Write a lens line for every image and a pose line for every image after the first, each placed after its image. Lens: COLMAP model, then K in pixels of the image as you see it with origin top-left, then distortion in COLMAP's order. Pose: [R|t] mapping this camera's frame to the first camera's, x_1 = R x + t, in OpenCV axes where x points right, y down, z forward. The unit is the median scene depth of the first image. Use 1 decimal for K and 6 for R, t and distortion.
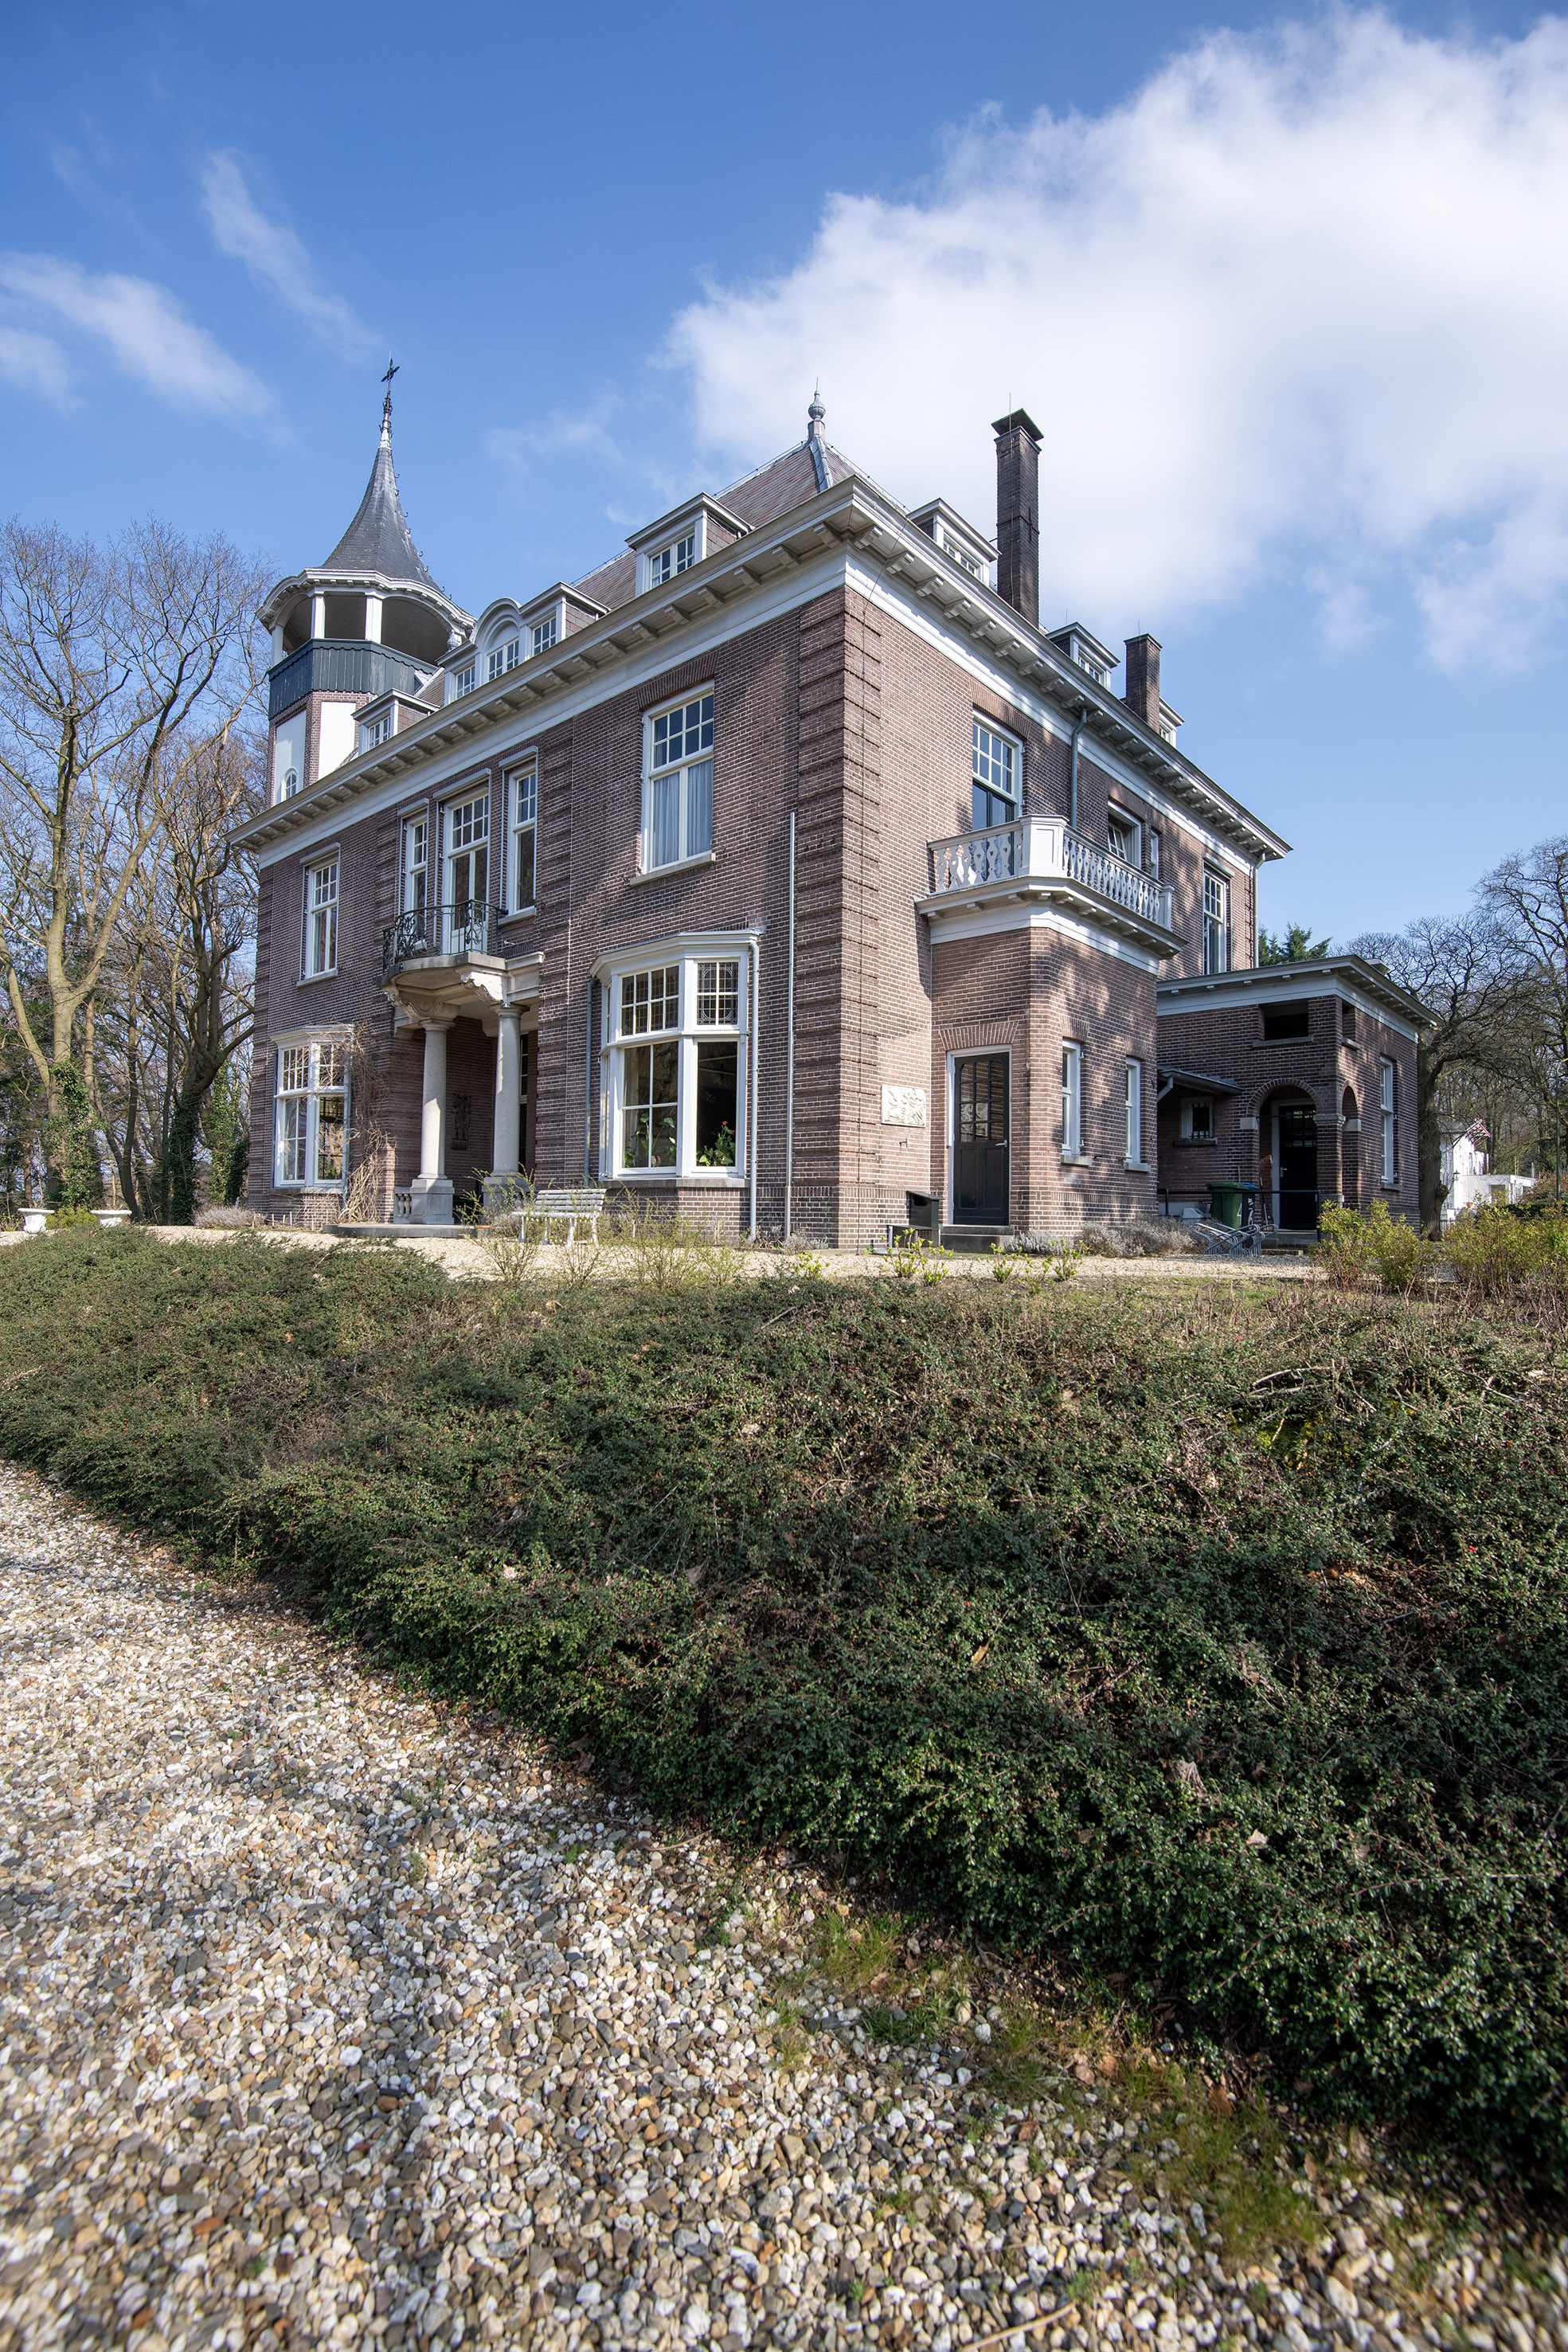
lens RADIAL K [[1117.9, 0, 764.1], [0, 1117.9, 1170.0], [0, 0, 1]] dist [-0.016377, -0.010018]
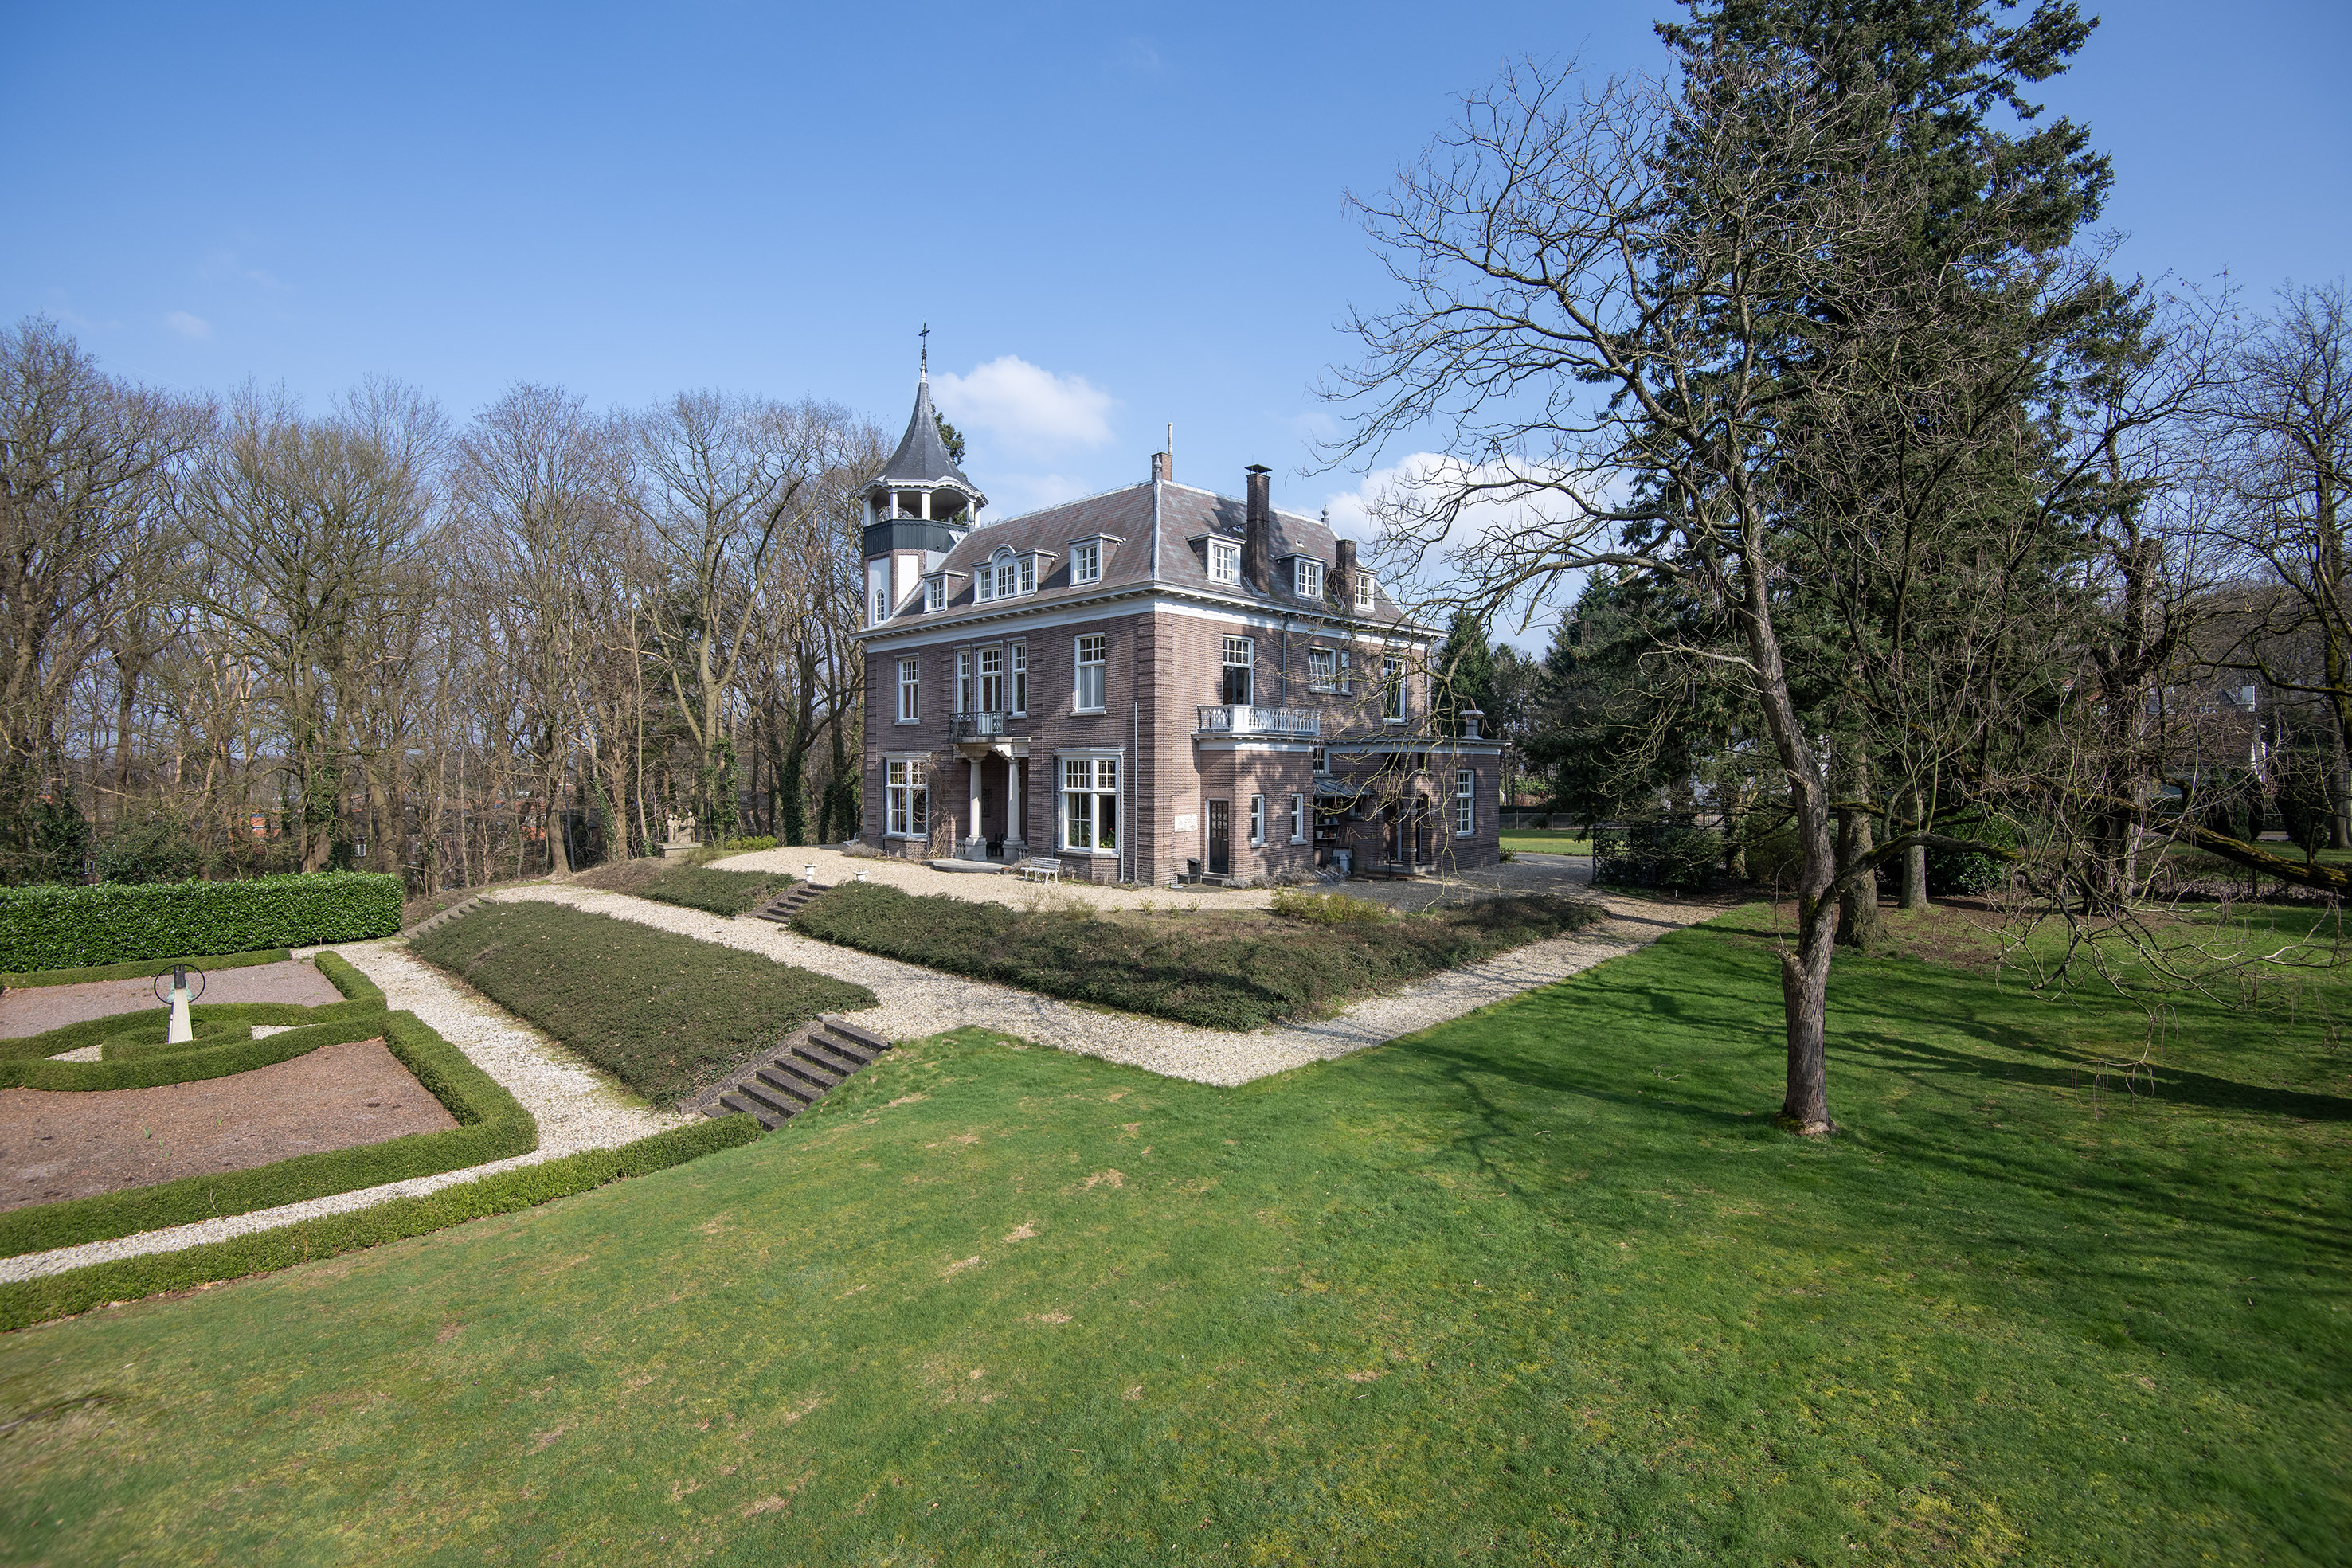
lens RADIAL K [[1117.9, 0, 1171.0], [0, 1117.9, 793.0], [0, 0, 1]] dist [-0.016377, -0.010018]
pose [[0.998547, -0.006533, -0.053487, 0.209702], [0.009858, 0.998020, 0.062126, -0.254498], [0.052976, -0.062563, 0.996634, -1.281251]]
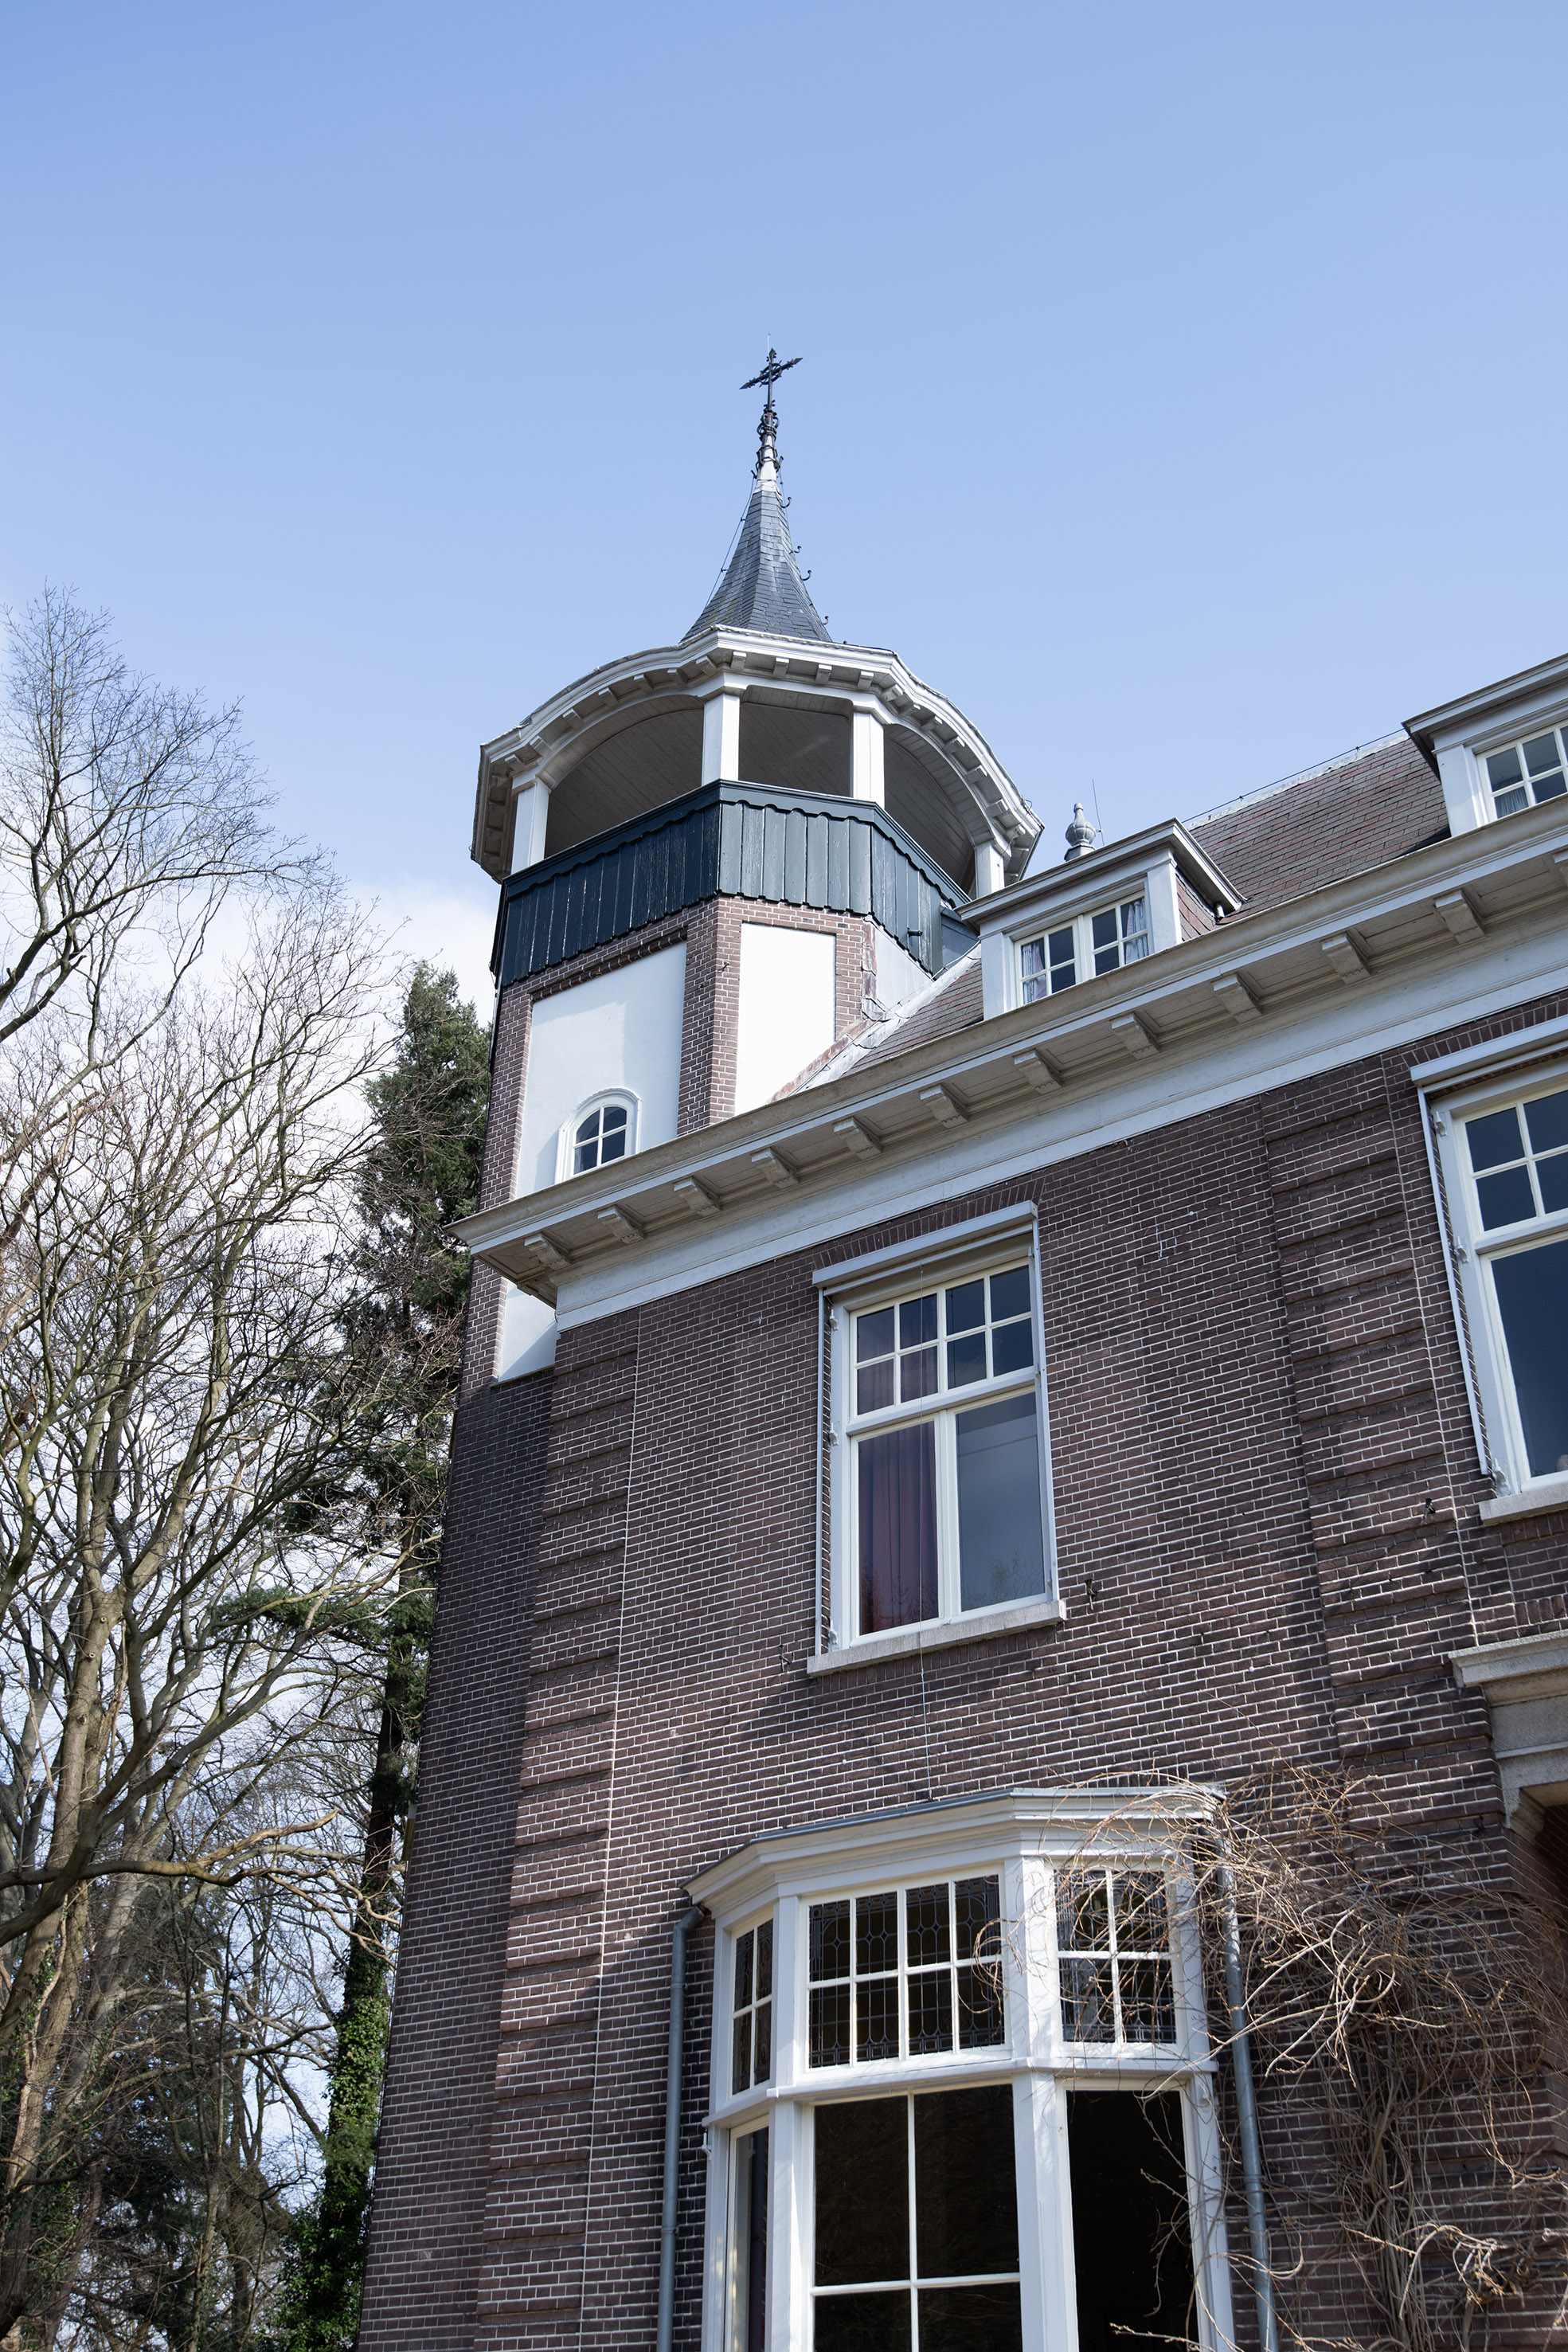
lens RADIAL K [[2157.4, 0, 765.2], [0, 2157.4, 1186.9], [0, 0, 1]] dist [0.005586, 0.000000]
pose [[0.990516, 0.084969, 0.107974, -0.249914], [-0.018200, 0.860063, -0.509864, -0.007767], [-0.136187, 0.503063, 0.853452, 0.259951]]
